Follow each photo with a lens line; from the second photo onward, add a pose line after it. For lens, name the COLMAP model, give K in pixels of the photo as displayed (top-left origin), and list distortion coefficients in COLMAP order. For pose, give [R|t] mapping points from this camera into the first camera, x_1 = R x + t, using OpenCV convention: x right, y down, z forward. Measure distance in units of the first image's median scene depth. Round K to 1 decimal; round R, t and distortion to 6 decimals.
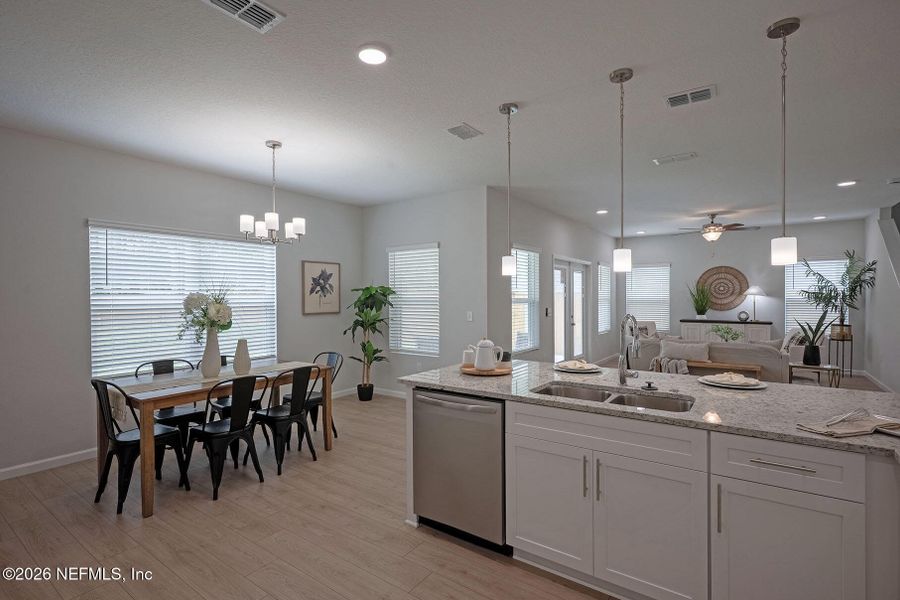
lens RADIAL K [[429.6, 0, 450.0], [0, 429.6, 300.0], [0, 0, 1]] dist [0.002825, 0.000608]
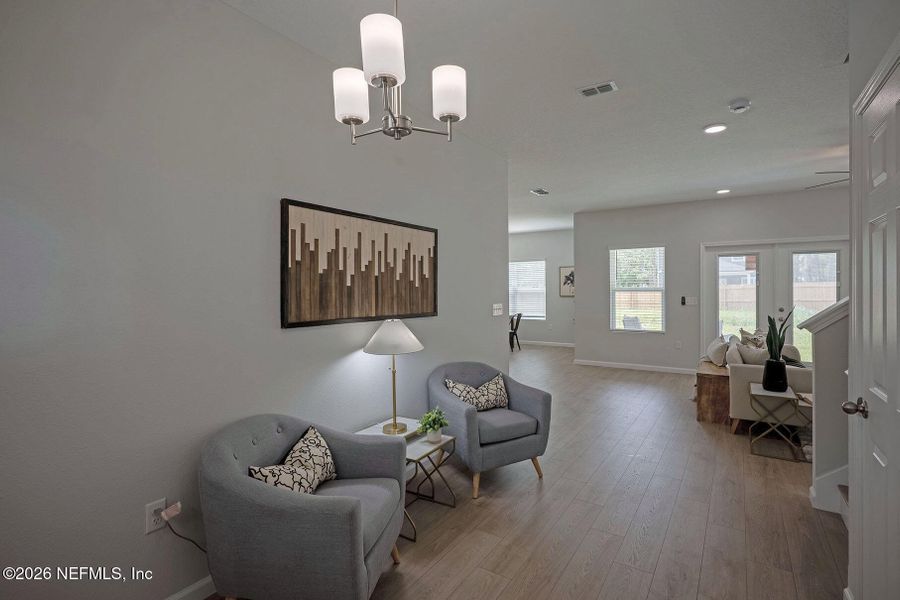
lens RADIAL K [[428.2, 0, 464.3], [0, 428.2, 289.3], [0, 0, 1]] dist [-0.000382, -0.000047]
pose [[0.052823, 0.004794, -0.998592, 1.367657], [-0.002230, 0.999987, 0.004683, -0.003459], [0.998601, 0.001979, 0.052833, 0.463089]]
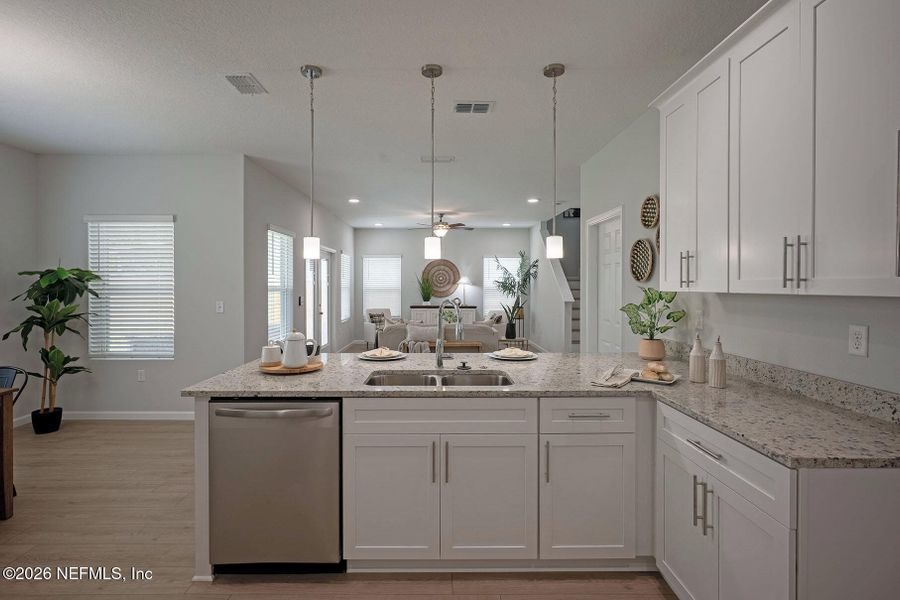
lens RADIAL K [[437.3, 0, 436.7], [0, 437.3, 287.6], [0, 0, 1]] dist [-0.000152, 0.000387]
pose [[0.816806, 0.000811, 0.576912, -0.089232], [0.001523, 0.999992, -0.003562, 0.003379], [-0.576911, 0.003788, 0.816798, 0.056555]]
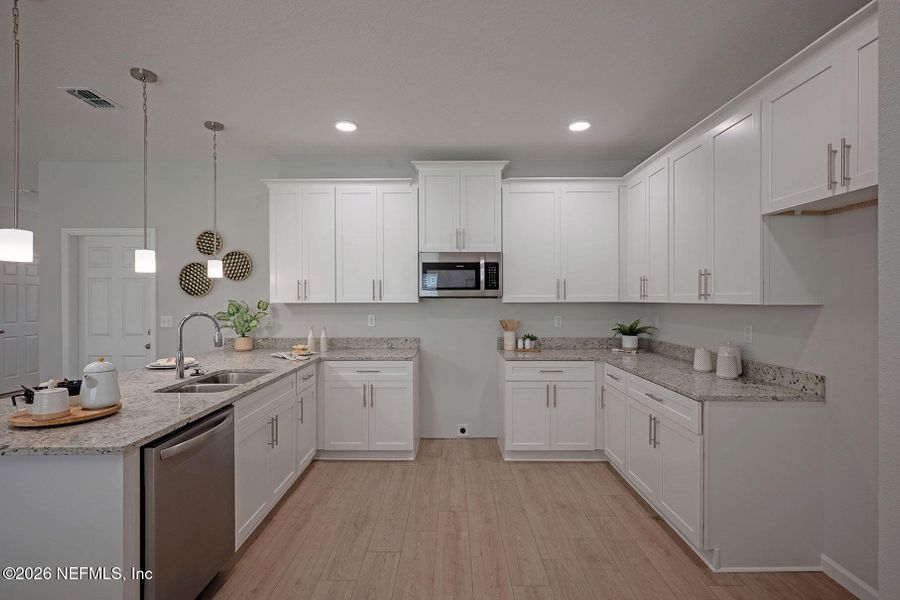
lens RADIAL K [[427.8, 0, 452.9], [0, 427.8, 299.2], [0, 0, 1]] dist [0.000489, 0.000361]
pose [[-0.580879, 0.001612, 0.813988, -0.359377], [0.009596, 0.999942, 0.004867, -0.000493], [-0.813933, 0.010638, -0.580861, 0.435824]]
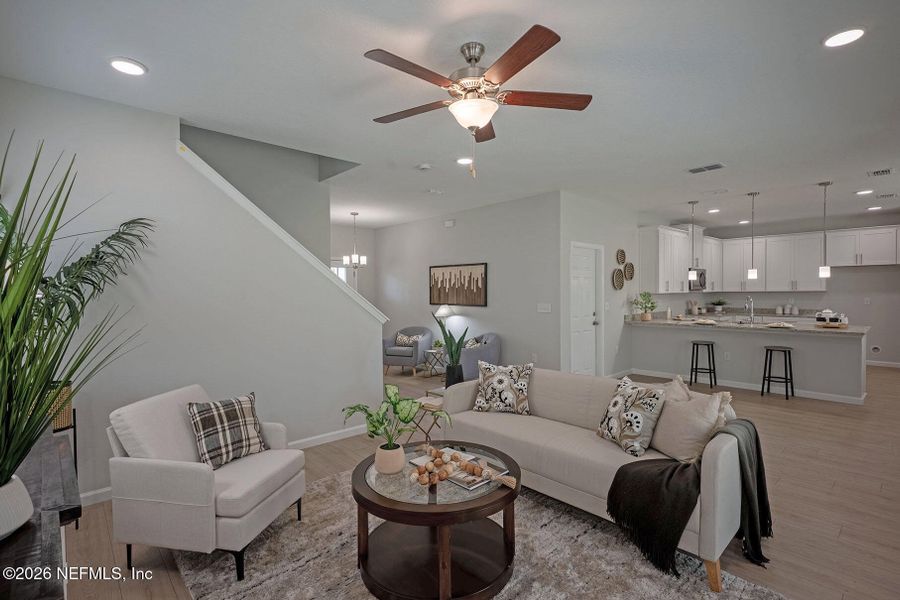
lens RADIAL K [[427.8, 0, 452.9], [0, 427.8, 299.2], [0, 0, 1]] dist [0.000489, 0.000361]
pose [[-0.980626, 0.007675, 0.195741, 0.671212], [0.012899, 0.999593, 0.025428, -0.014961], [-0.195466, 0.027460, -0.980326, 1.559420]]
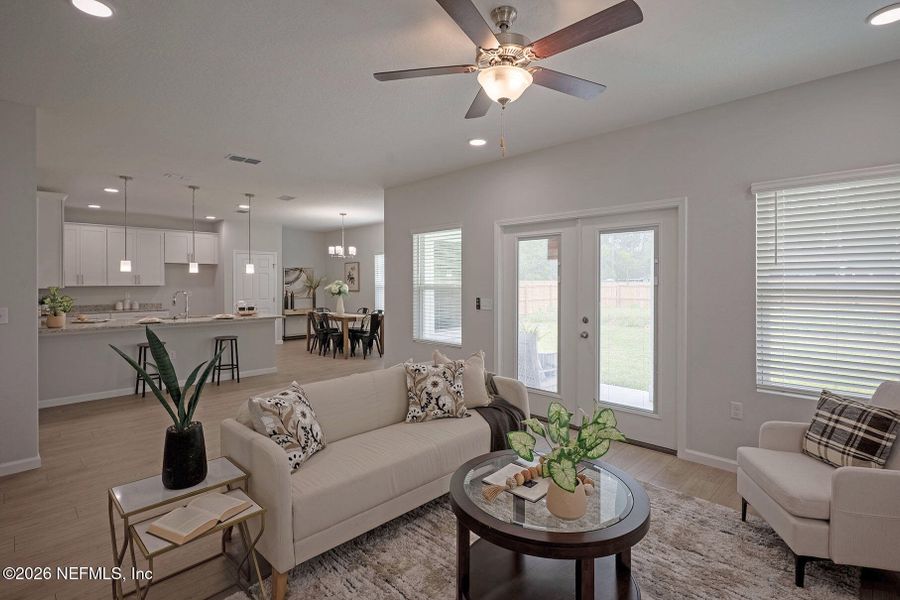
lens RADIAL K [[435.0, 0, 450.0], [0, 435.0, 285.1], [0, 0, 1]] dist [-0.000222, 0.000527]
pose [[-0.157484, 0.010447, -0.987466, 1.079984], [-0.004172, 0.999928, 0.011245, -0.012601], [0.987513, 0.005891, -0.157429, 1.187856]]
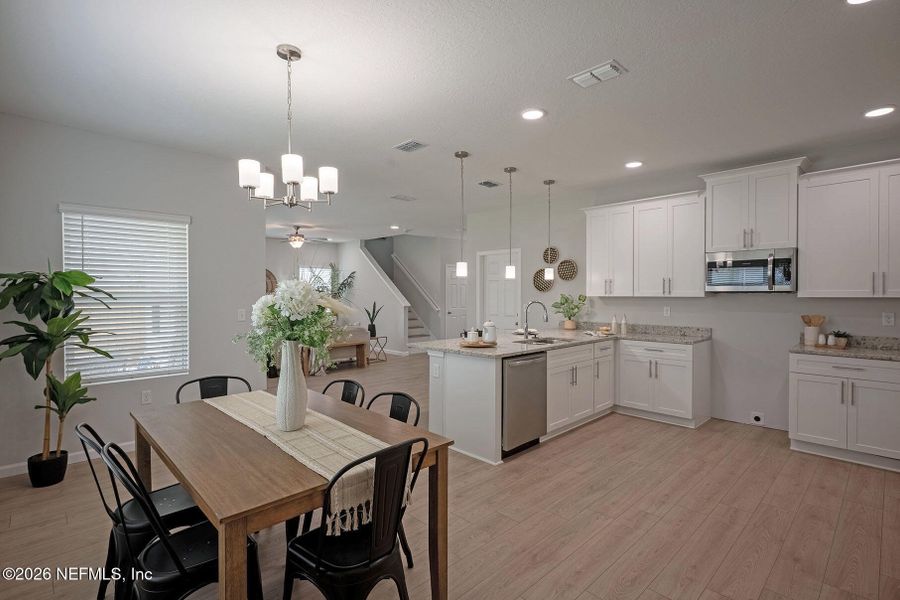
lens RADIAL K [[432.4, 0, 450.0], [0, 432.4, 300.0], [0, 0, 1]] dist [-0.000330, 0.000276]
pose [[0.180563, -0.011029, 0.983502, -0.629251], [0.006309, 0.999930, 0.010055, 0.002667], [-0.983543, 0.004389, 0.180620, 0.403000]]
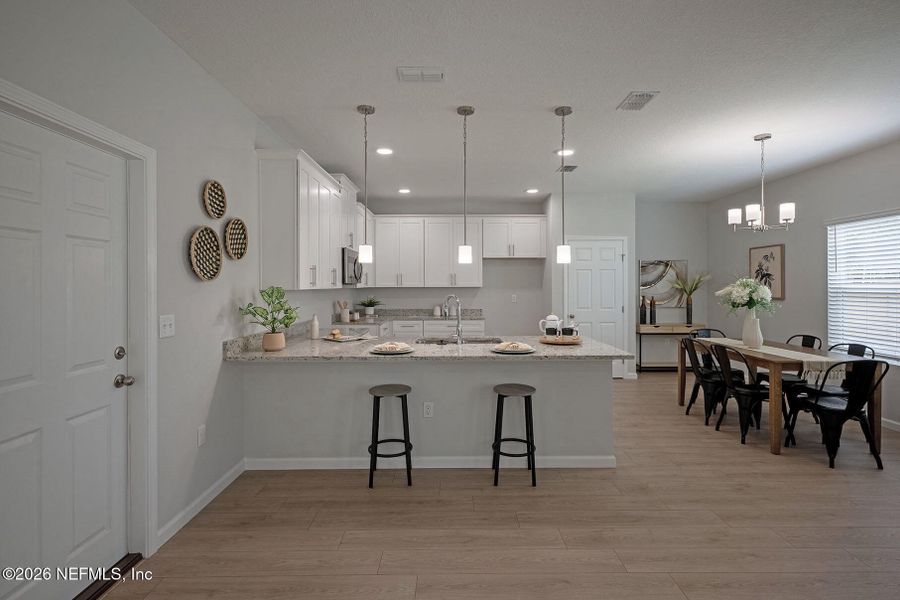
lens RADIAL K [[435.0, 0, 450.0], [0, 435.0, 285.1], [0, 0, 1]] dist [-0.000222, 0.000527]
pose [[-0.811483, 0.004599, -0.584358, 0.522779], [0.000262, 0.999972, 0.007506, -0.004303], [0.584376, 0.005938, -0.811461, 0.886283]]
